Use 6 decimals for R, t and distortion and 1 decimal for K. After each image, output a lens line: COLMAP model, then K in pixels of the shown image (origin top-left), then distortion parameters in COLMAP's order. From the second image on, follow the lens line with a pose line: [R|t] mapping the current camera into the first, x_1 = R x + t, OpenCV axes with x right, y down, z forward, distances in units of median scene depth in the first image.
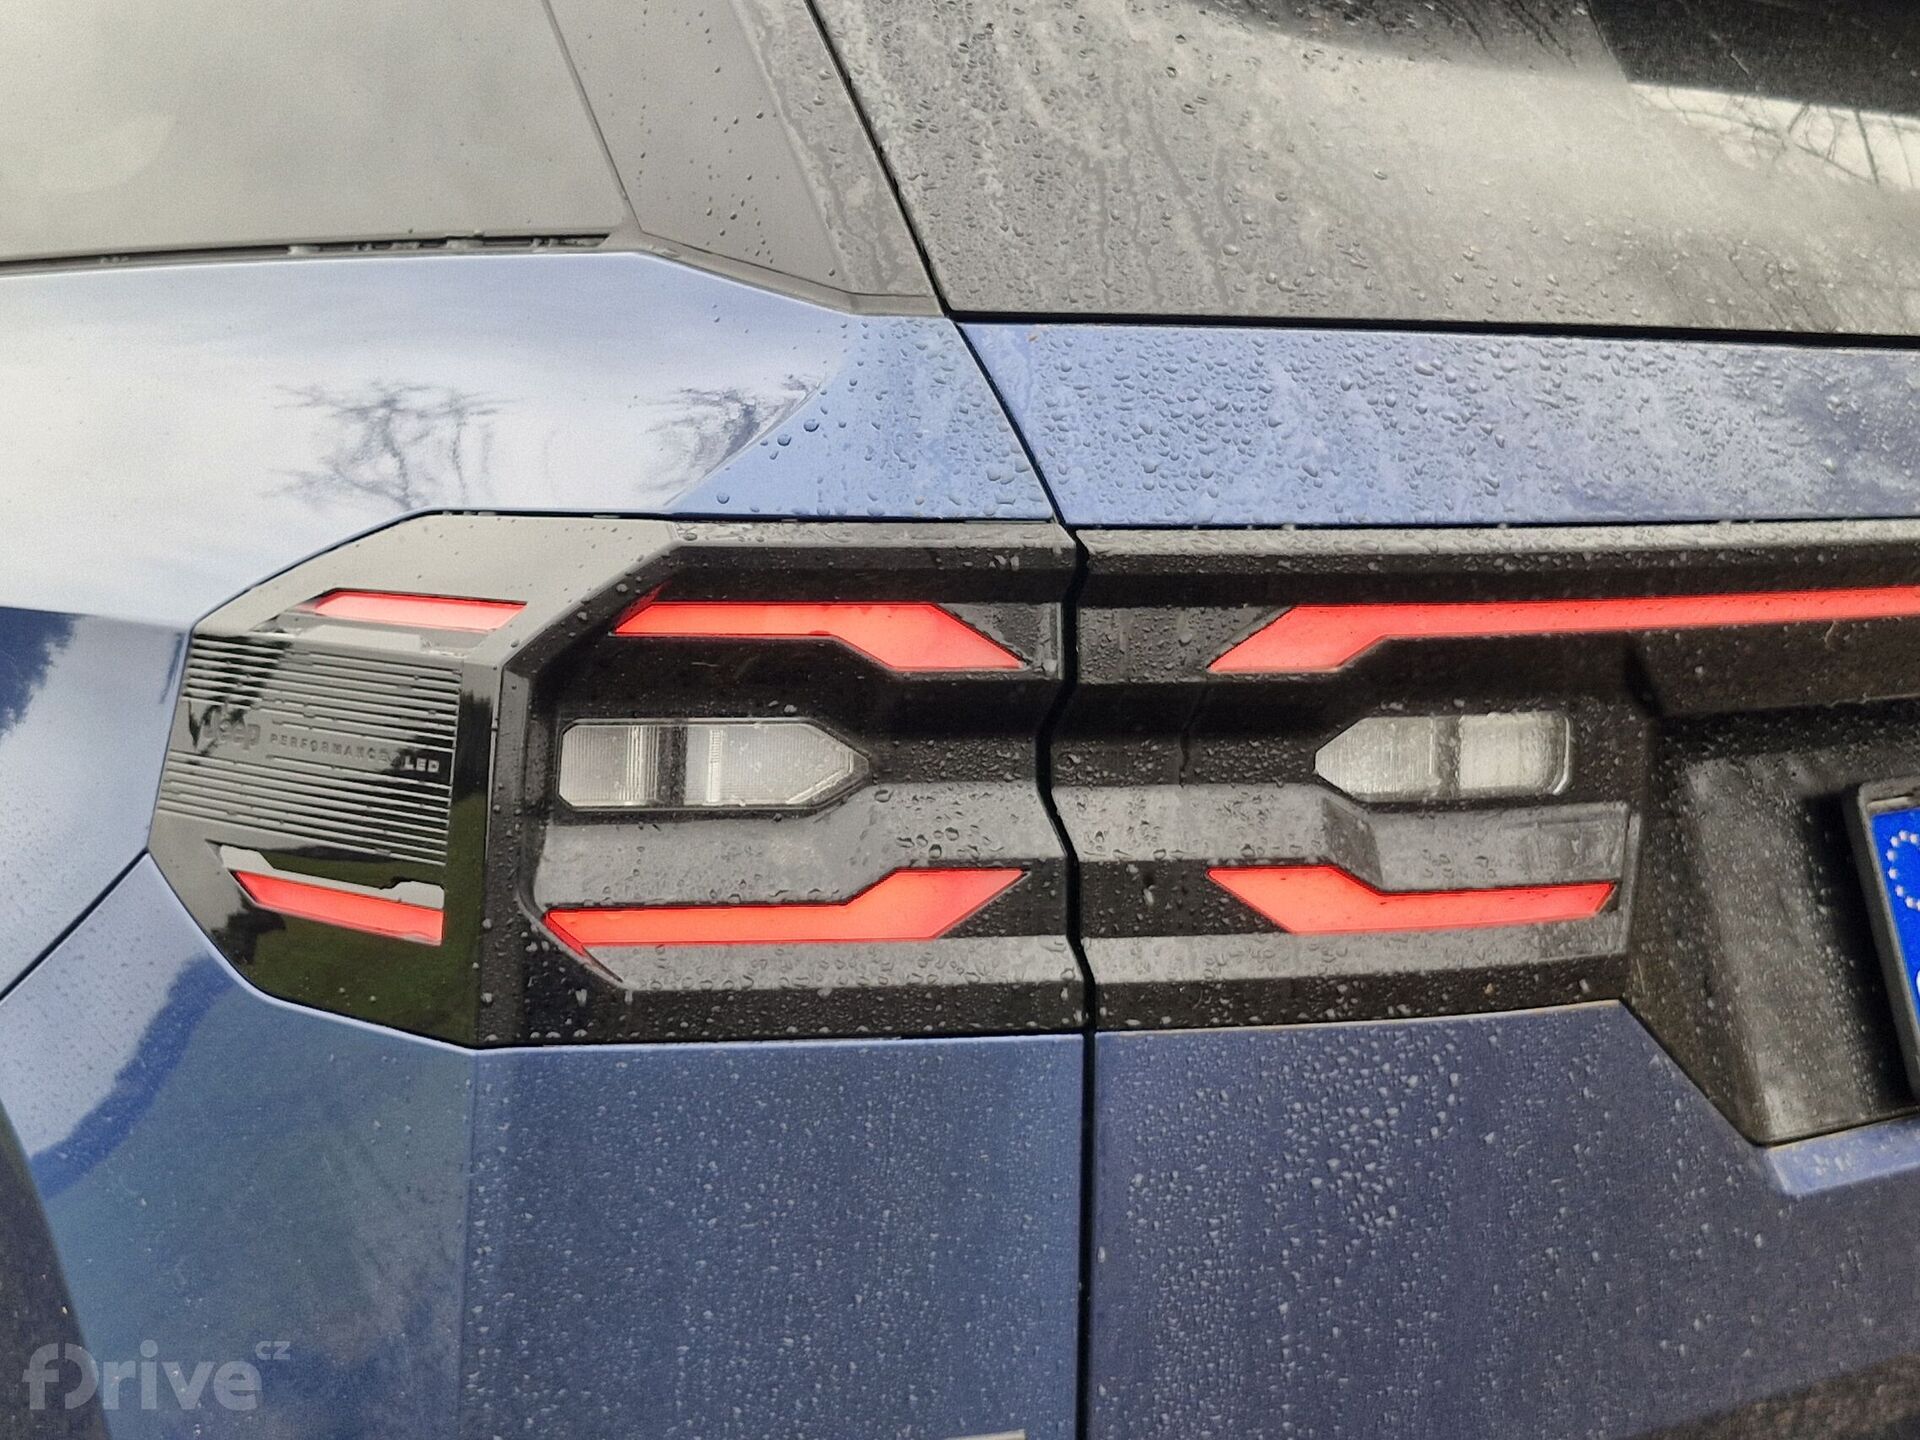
lens RADIAL K [[2698.6, 0, 960.0], [0, 2698.6, 720.0], [0, 0, 1]] dist [0.142678, -0.252372]
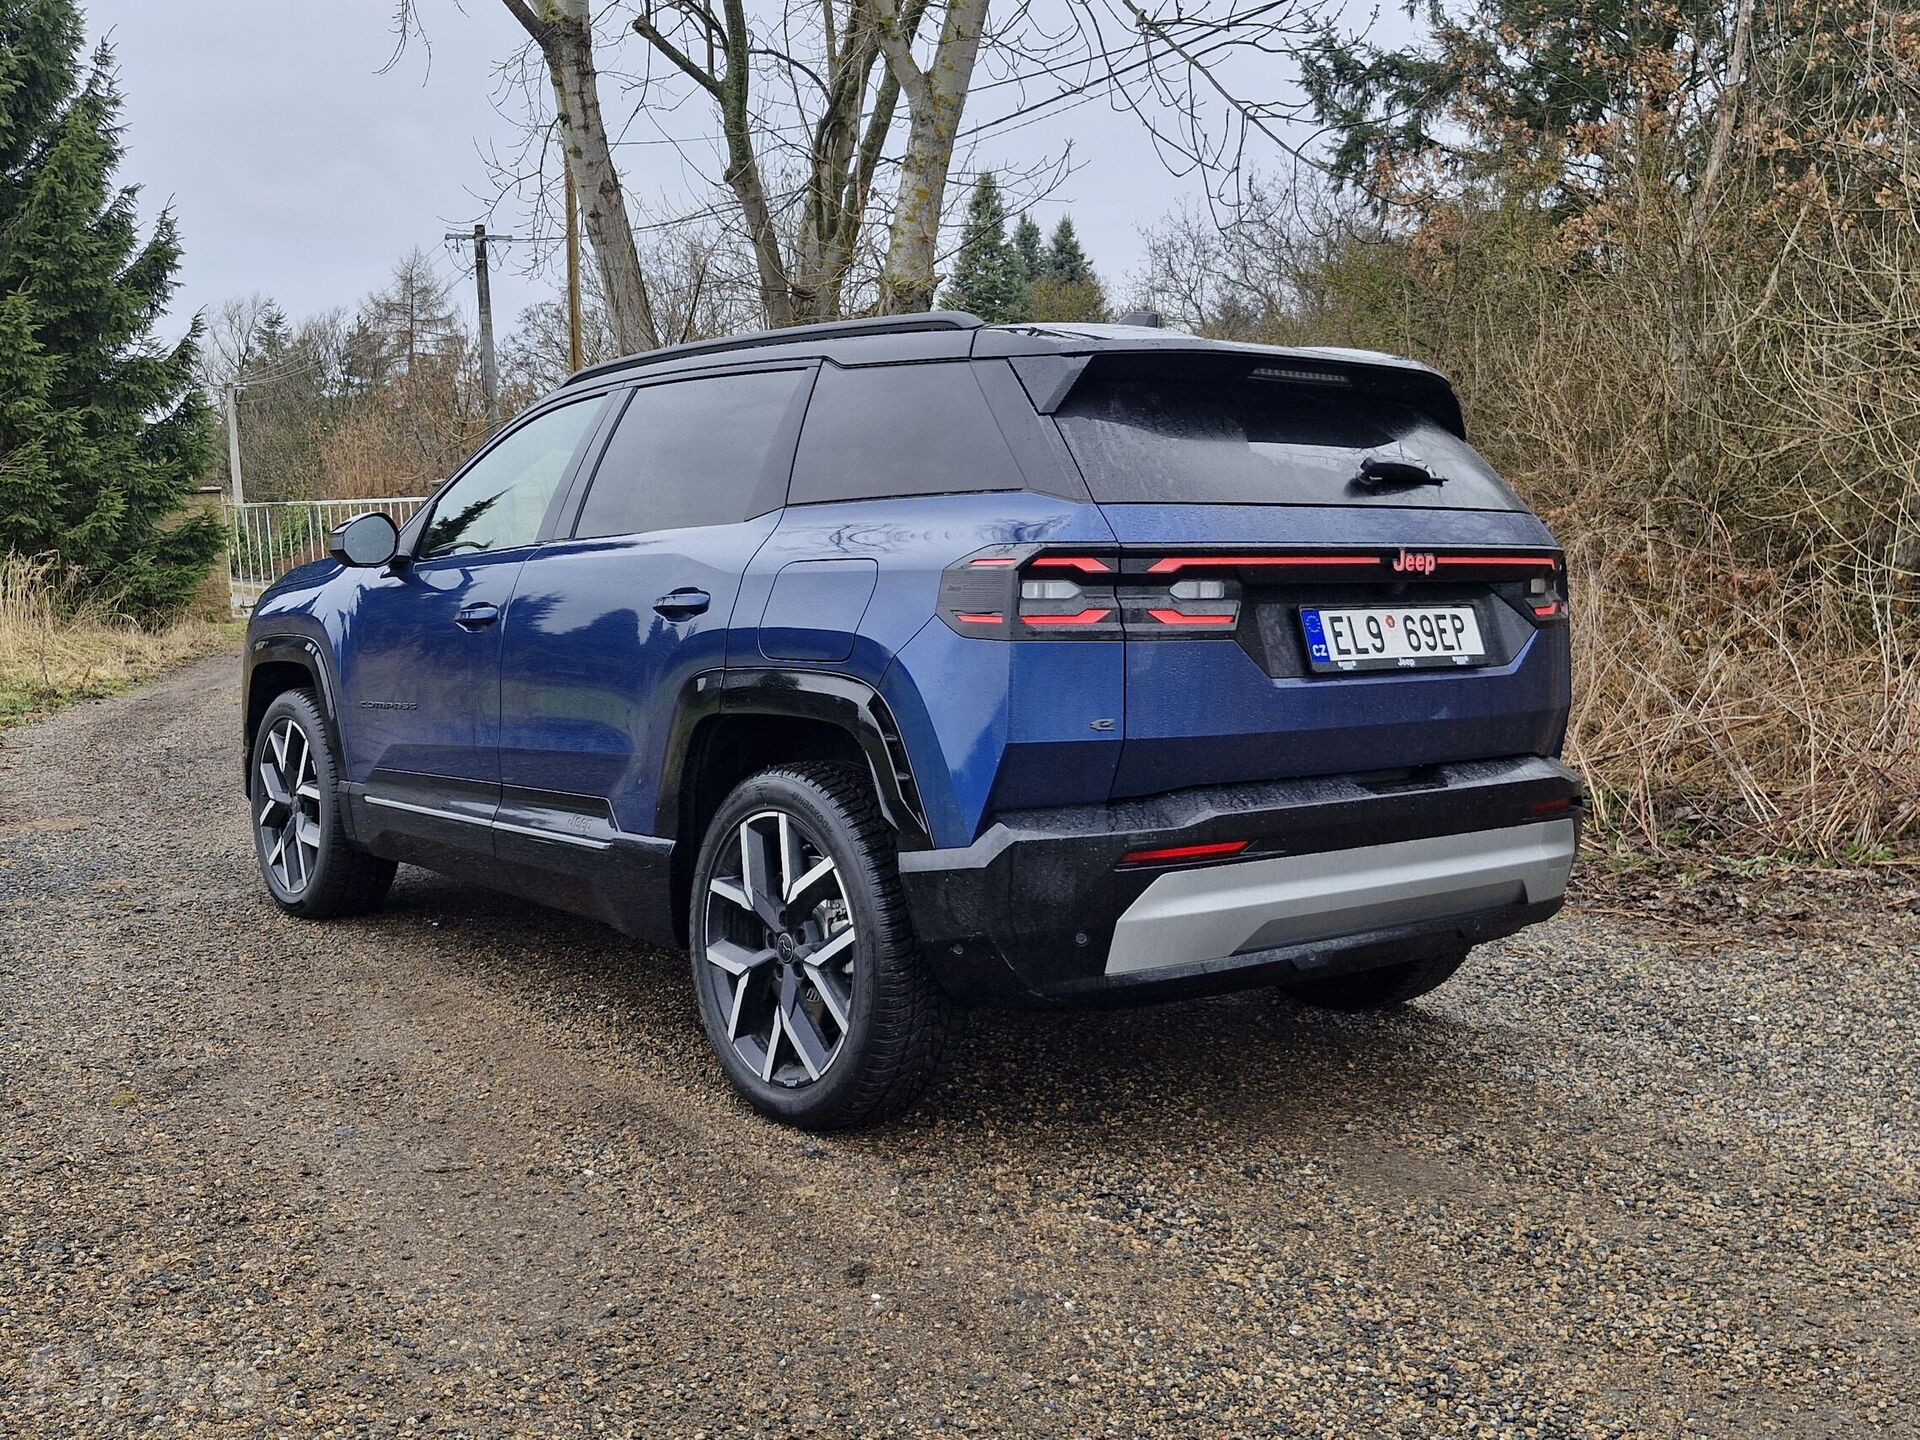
lens RADIAL K [[1855.1, 0, 960.0], [0, 1855.1, 720.0], [0, 0, 1]] dist [0.157062, -0.341514]
pose [[0.998364, -0.017024, -0.054589, -0.074311], [0.014606, 0.998908, -0.044389, 0.412391], [0.055285, 0.043520, 0.997522, -2.502707]]
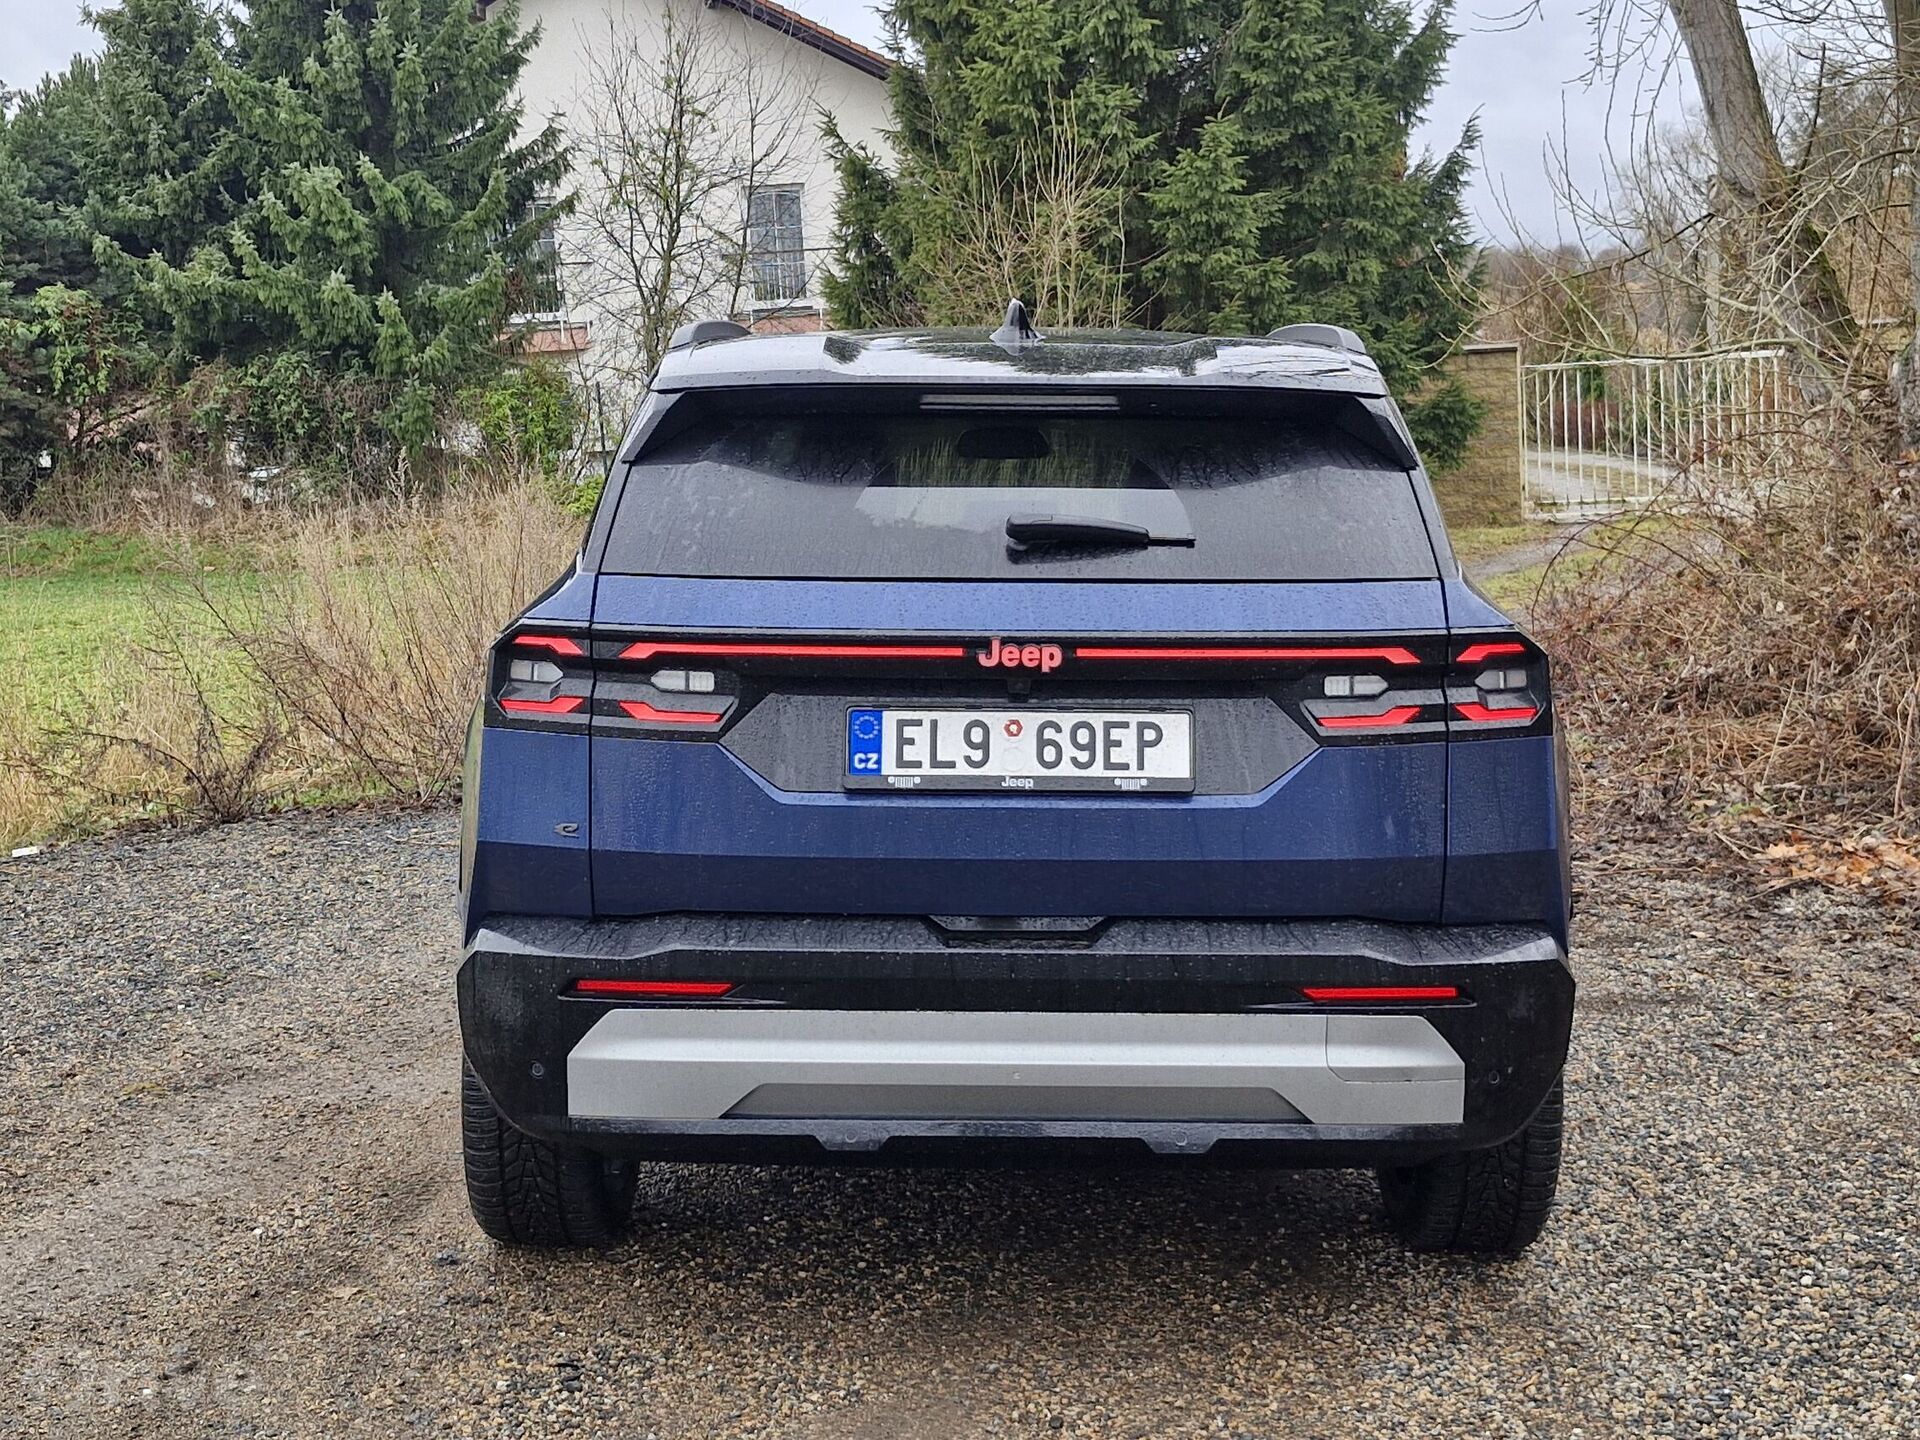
lens RADIAL K [[2698.6, 0, 960.0], [0, 2698.6, 720.0], [0, 0, 1]] dist [0.142678, -0.252372]
pose [[0.744912, 0.056758, -0.664744, 3.412823], [-0.072725, 0.997345, 0.003661, 0.028460], [0.663187, 0.045616, 0.747062, -1.899578]]
